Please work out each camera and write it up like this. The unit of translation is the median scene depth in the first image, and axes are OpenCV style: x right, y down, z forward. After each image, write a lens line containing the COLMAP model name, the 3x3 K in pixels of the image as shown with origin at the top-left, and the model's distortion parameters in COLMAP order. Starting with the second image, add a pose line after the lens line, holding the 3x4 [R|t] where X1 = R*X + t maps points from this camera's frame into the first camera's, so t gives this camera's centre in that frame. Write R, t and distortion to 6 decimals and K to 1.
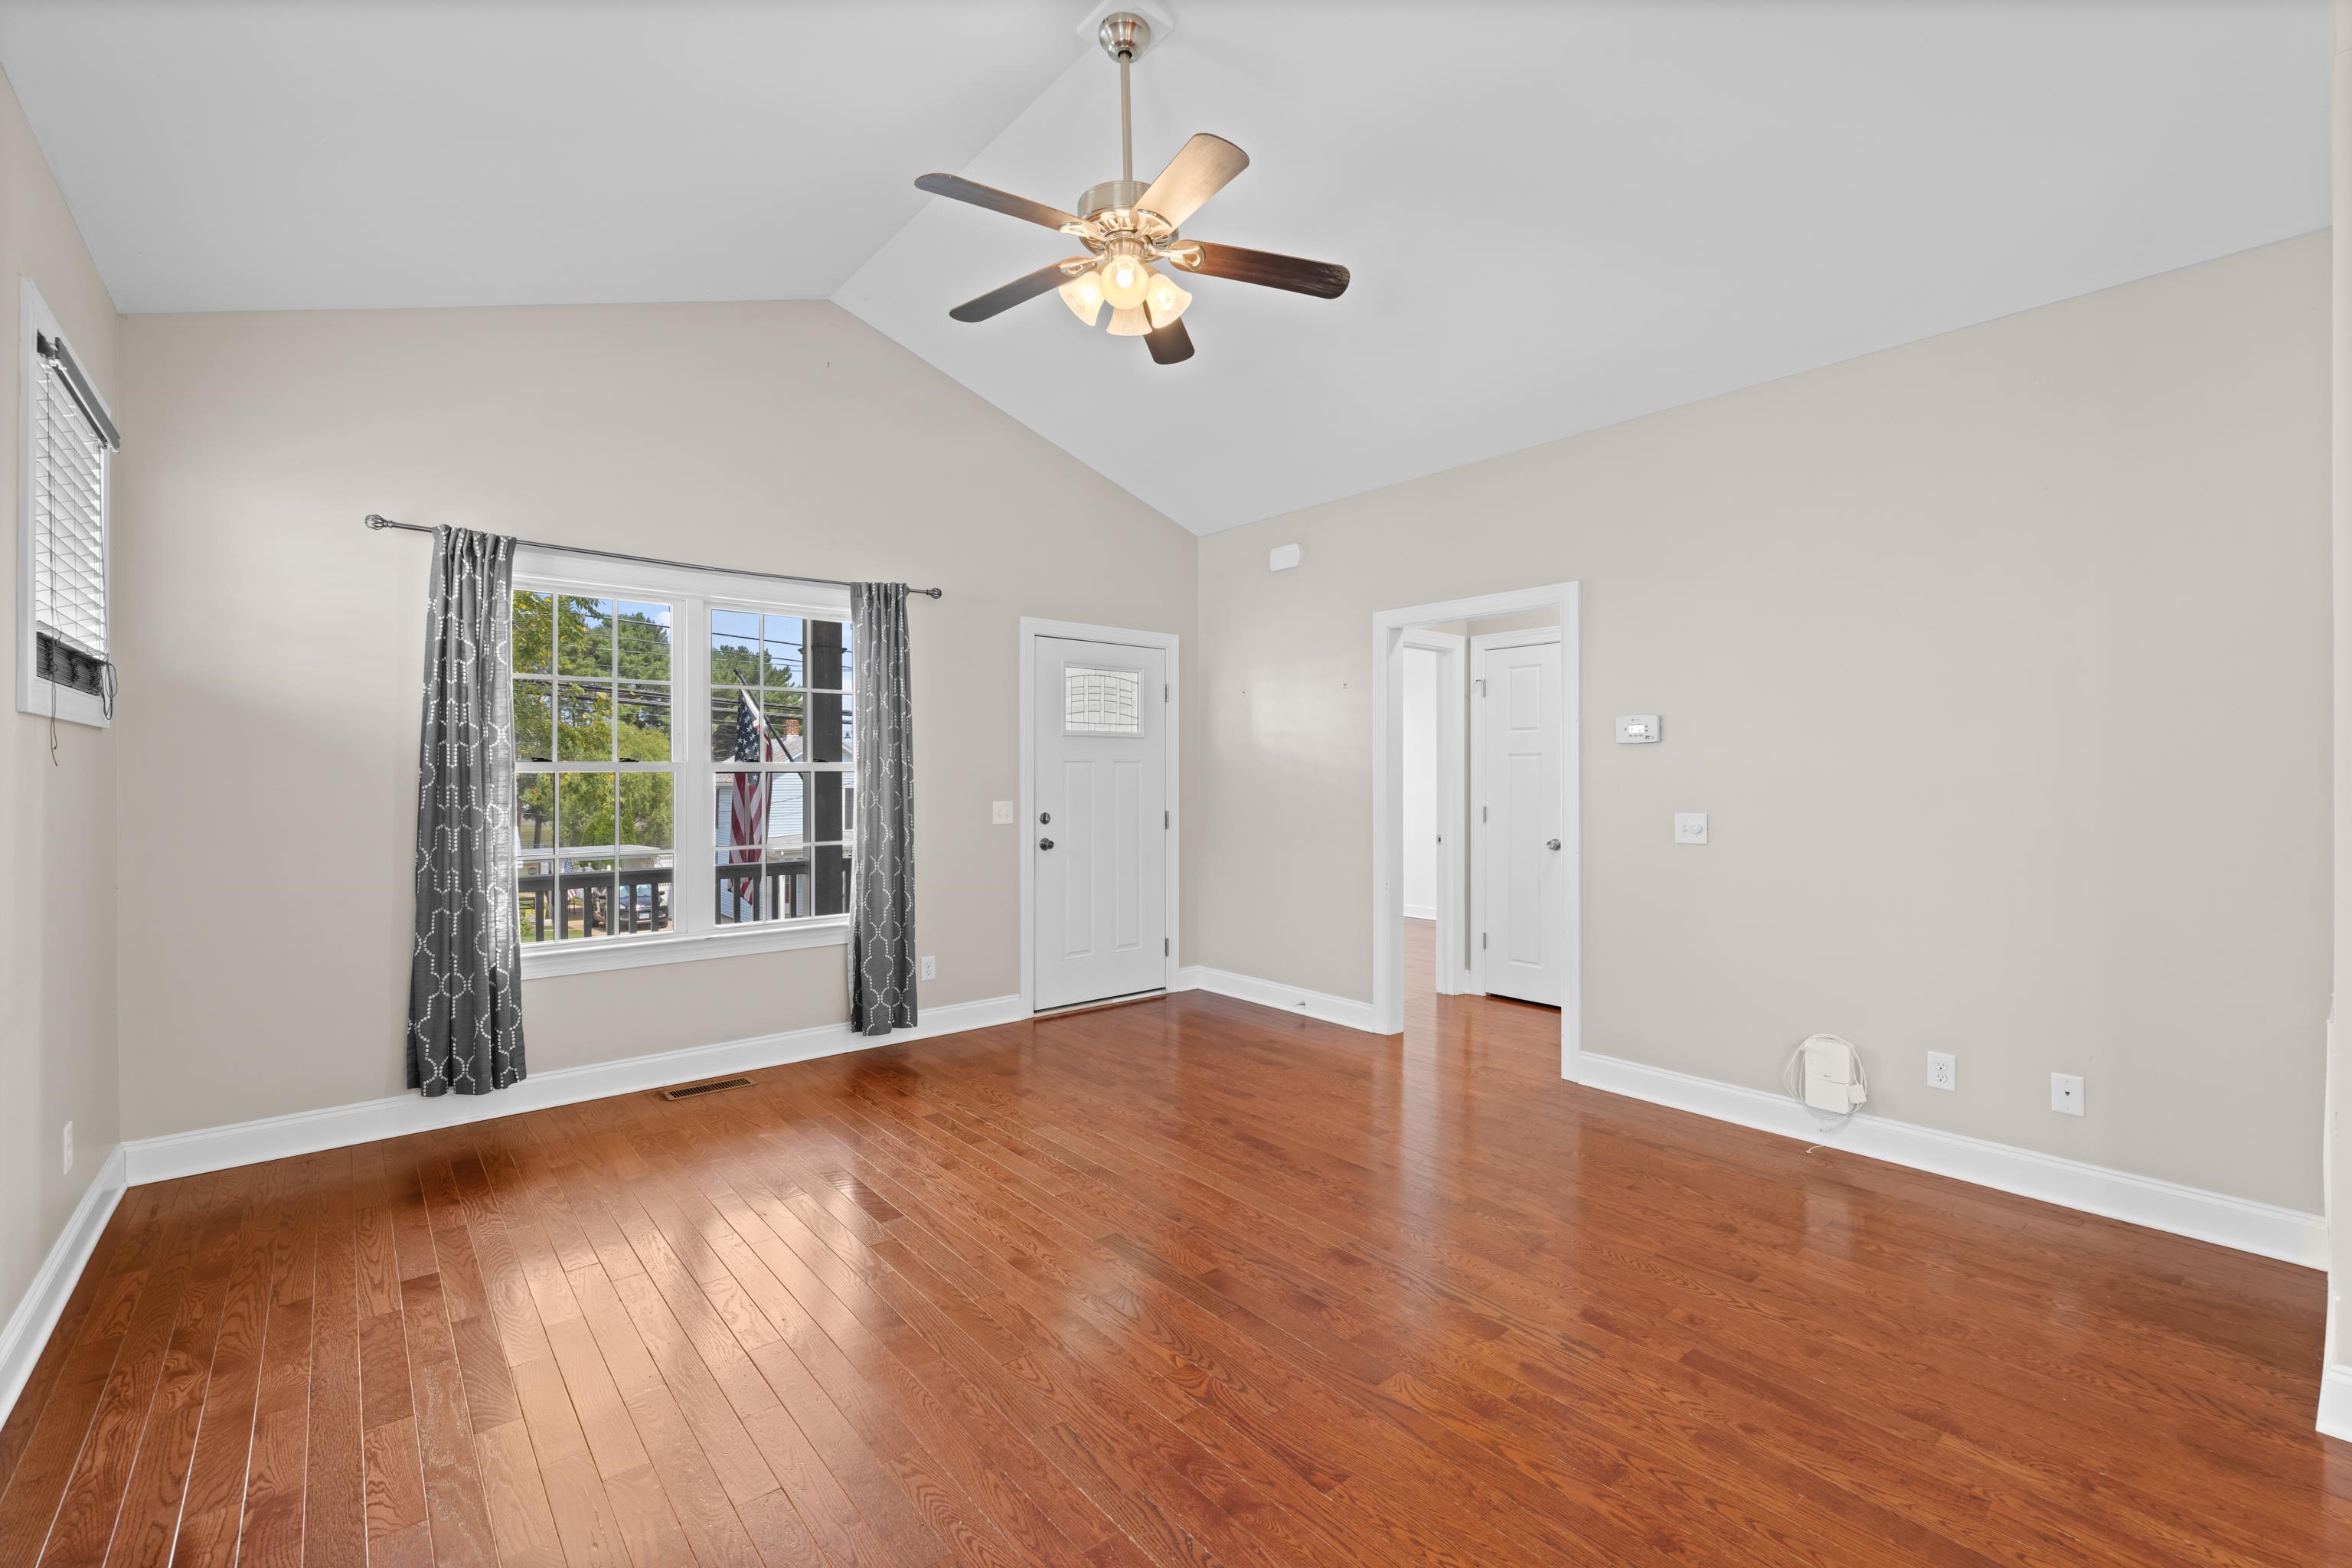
lens RADIAL K [[997.2, 0, 1176.2], [0, 997.2, 775.0], [0, 0, 1]] dist [0.001384, 0.000016]
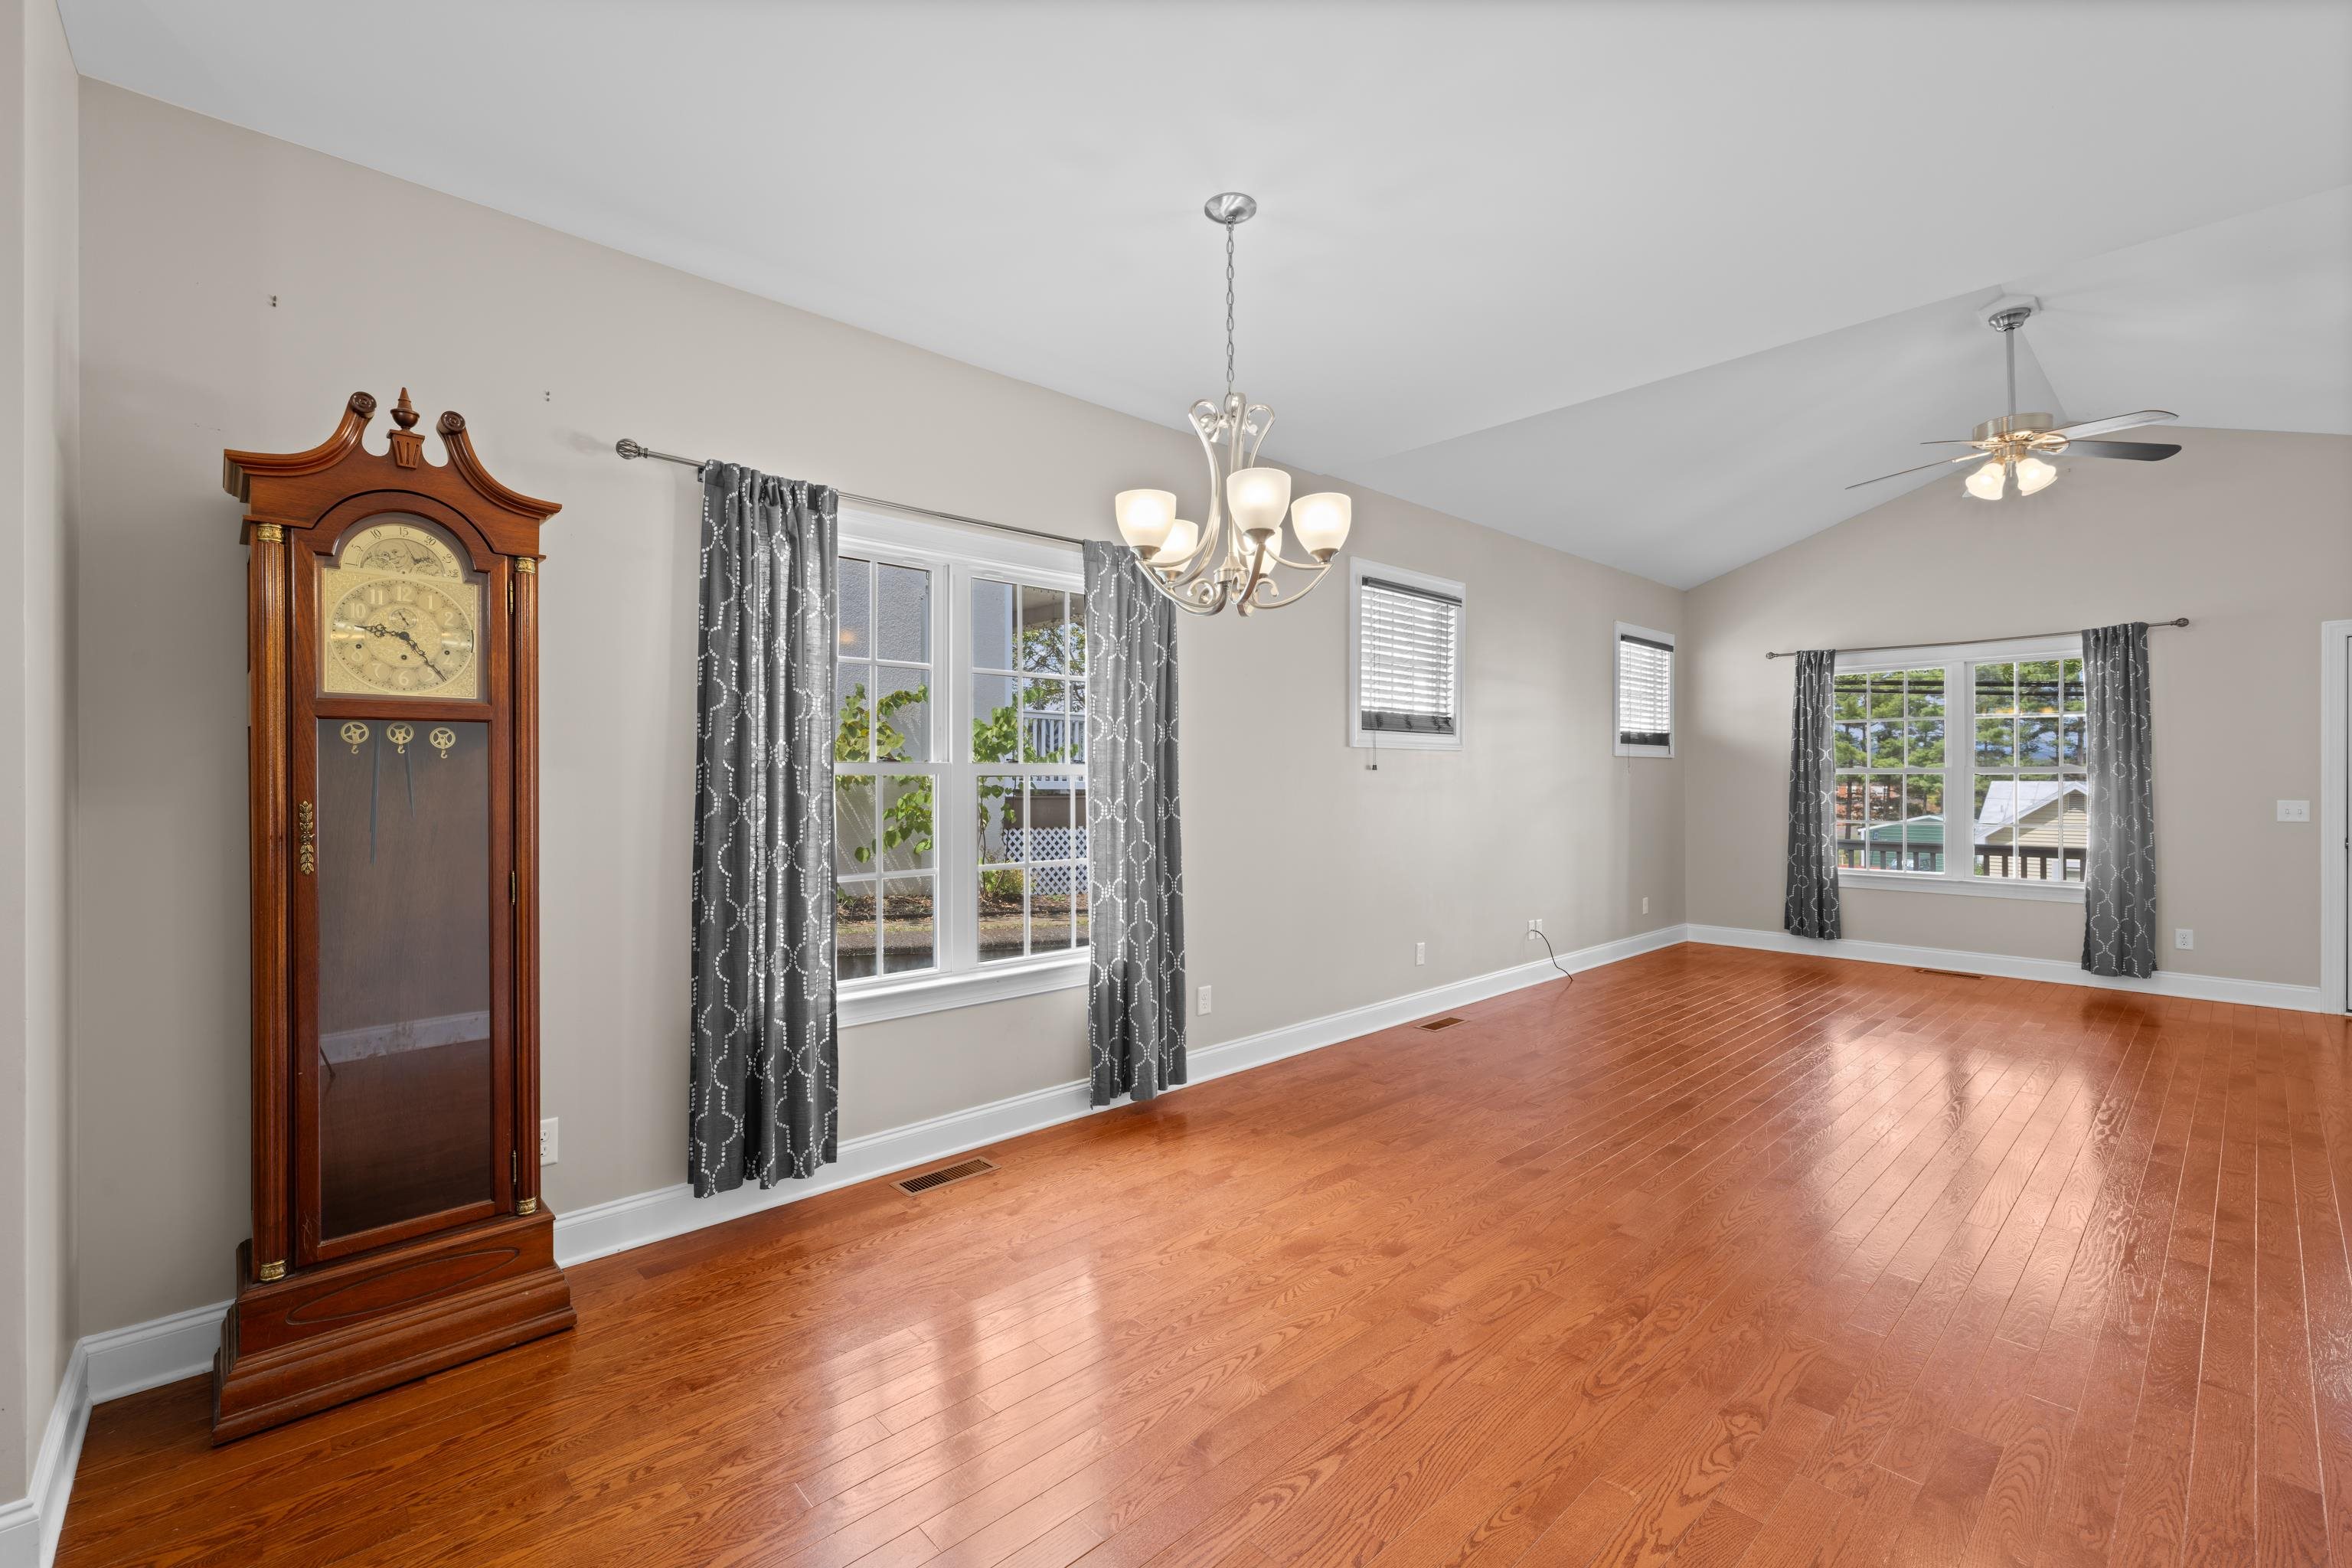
lens RADIAL K [[997.2, 0, 1174.2], [0, 997.2, 778.0], [0, 0, 1]] dist [0.001384, 0.000016]
pose [[0.045173, 0.001271, -0.998978, 1.104329], [-0.000333, 0.999999, 0.001257, 0.002228], [0.998979, 0.000276, 0.045173, -0.312187]]
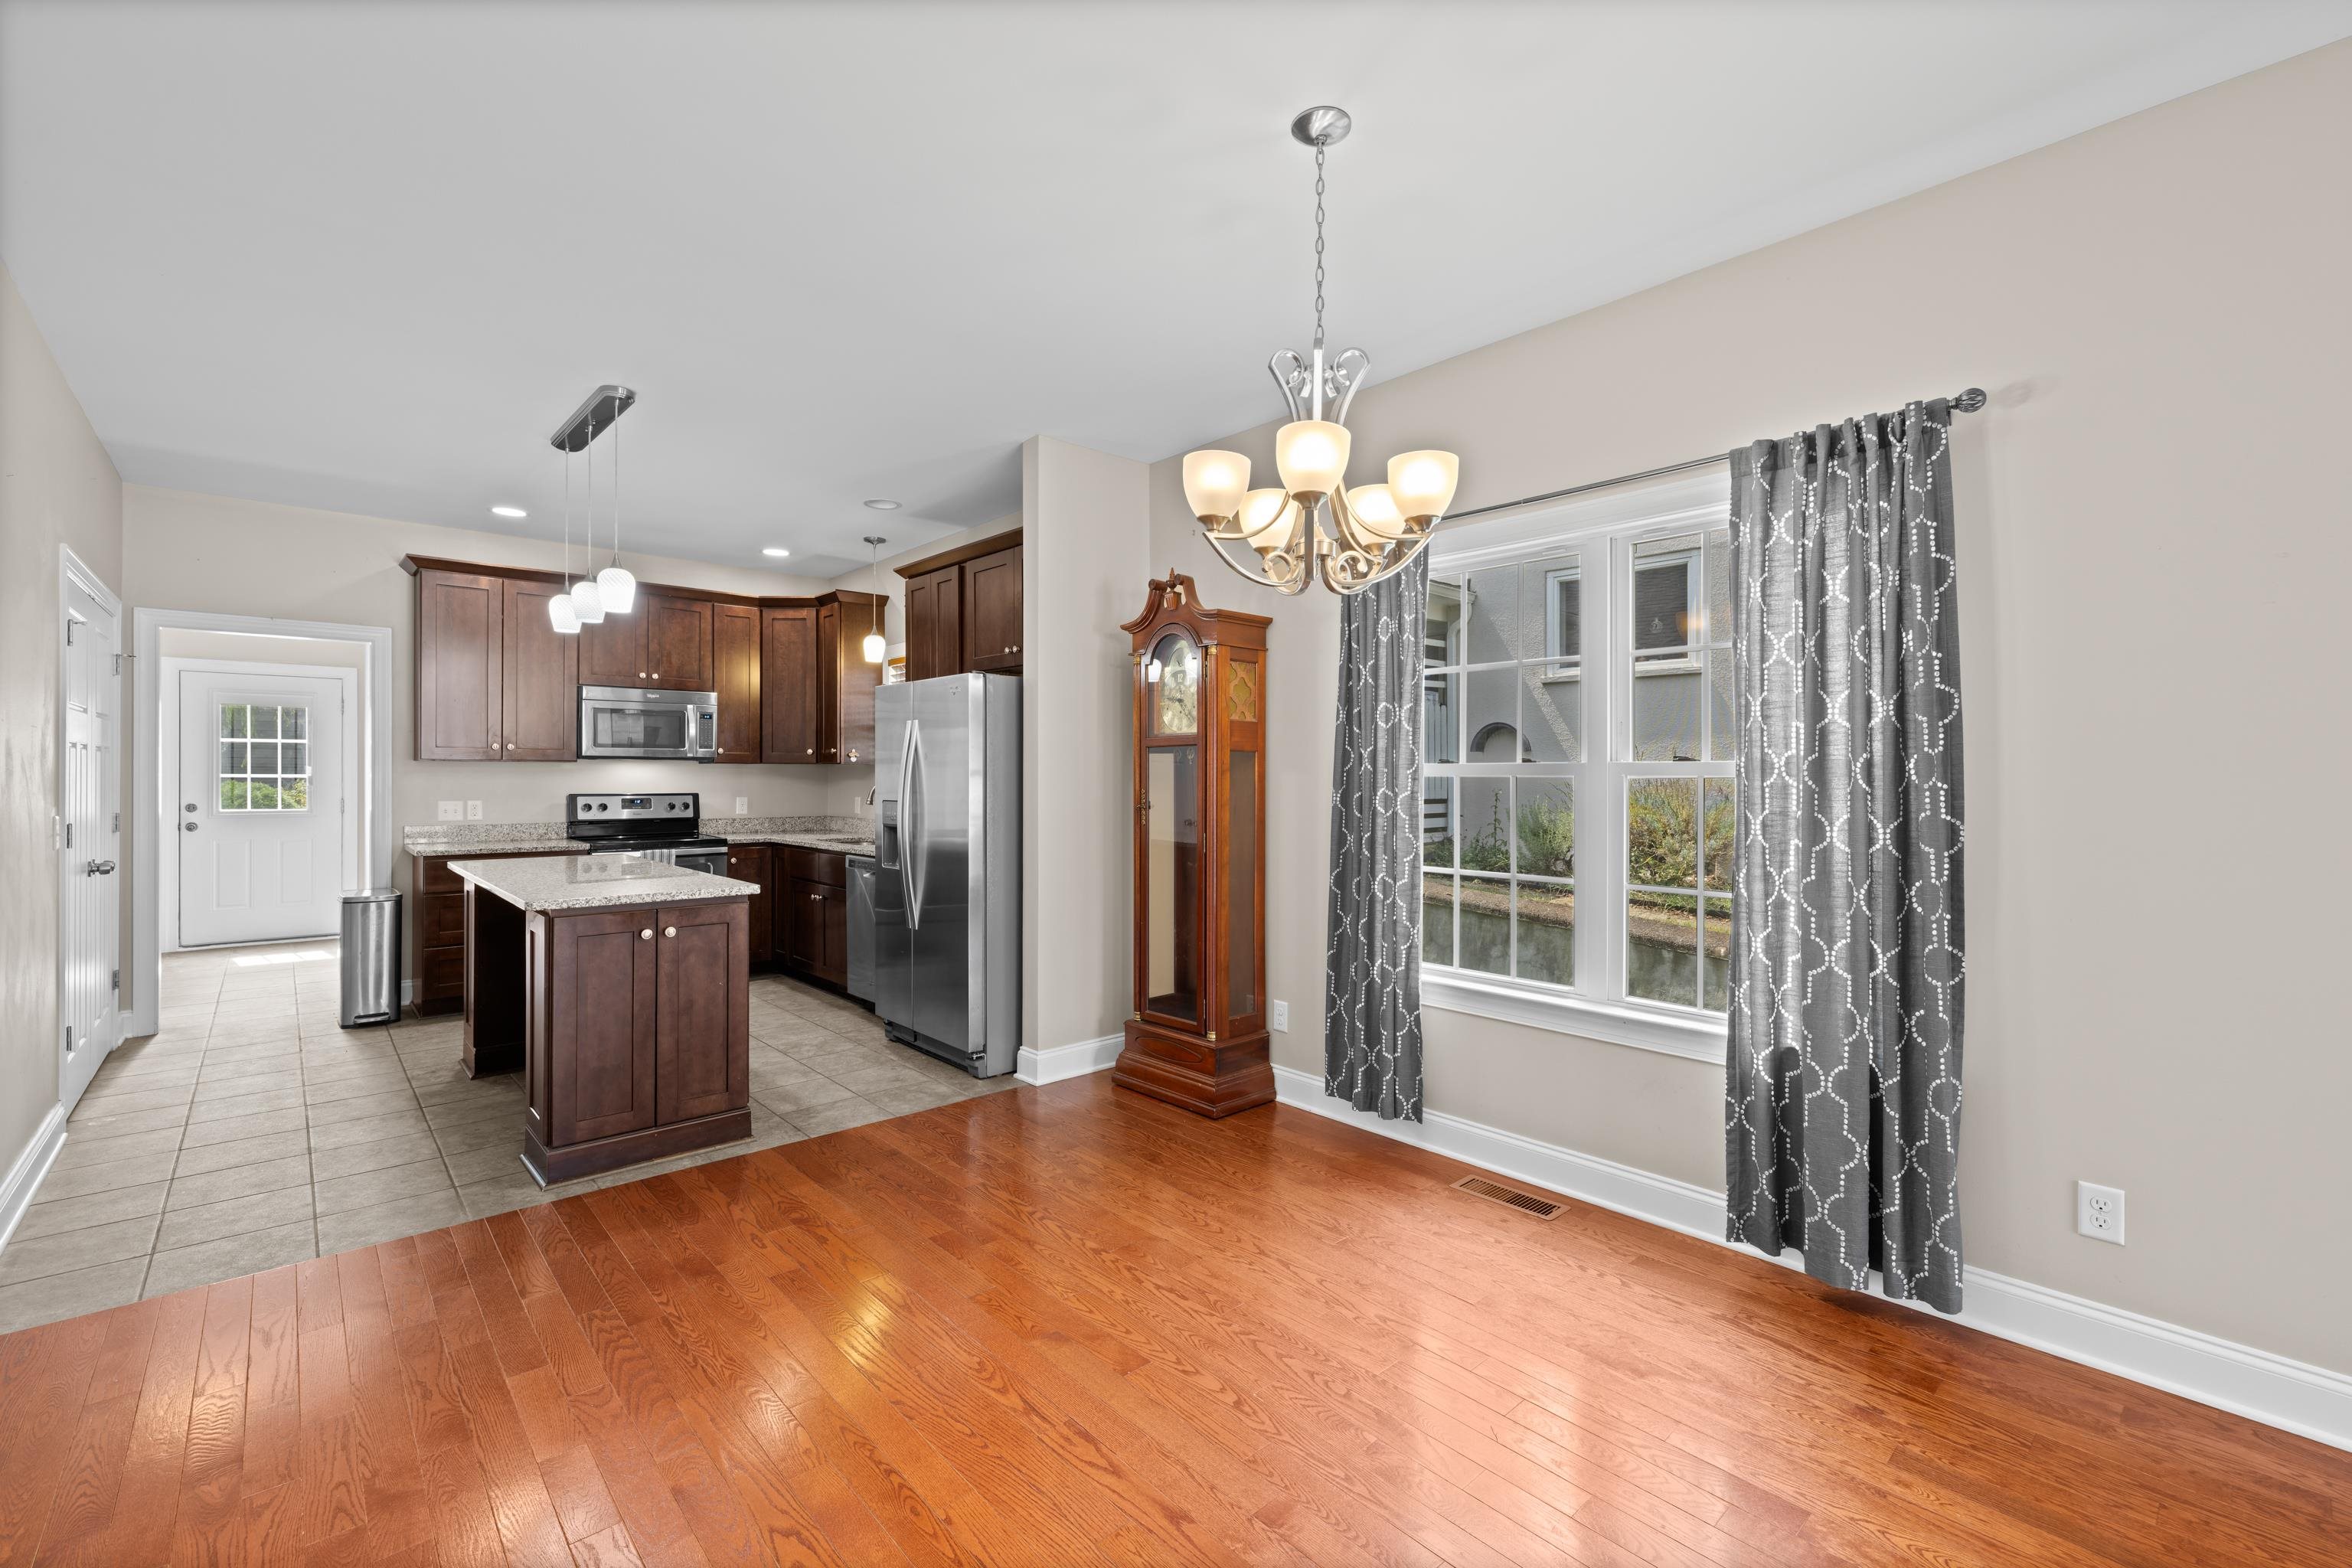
lens RADIAL K [[997.2, 0, 1176.3], [0, 997.2, 780.4], [0, 0, 1]] dist [0.001384, 0.000016]
pose [[-0.999453, -0.001613, -0.033046, 0.558592], [-0.001763, 0.999988, 0.004519, 0.000944], [0.033039, 0.004575, -0.999444, 0.316056]]
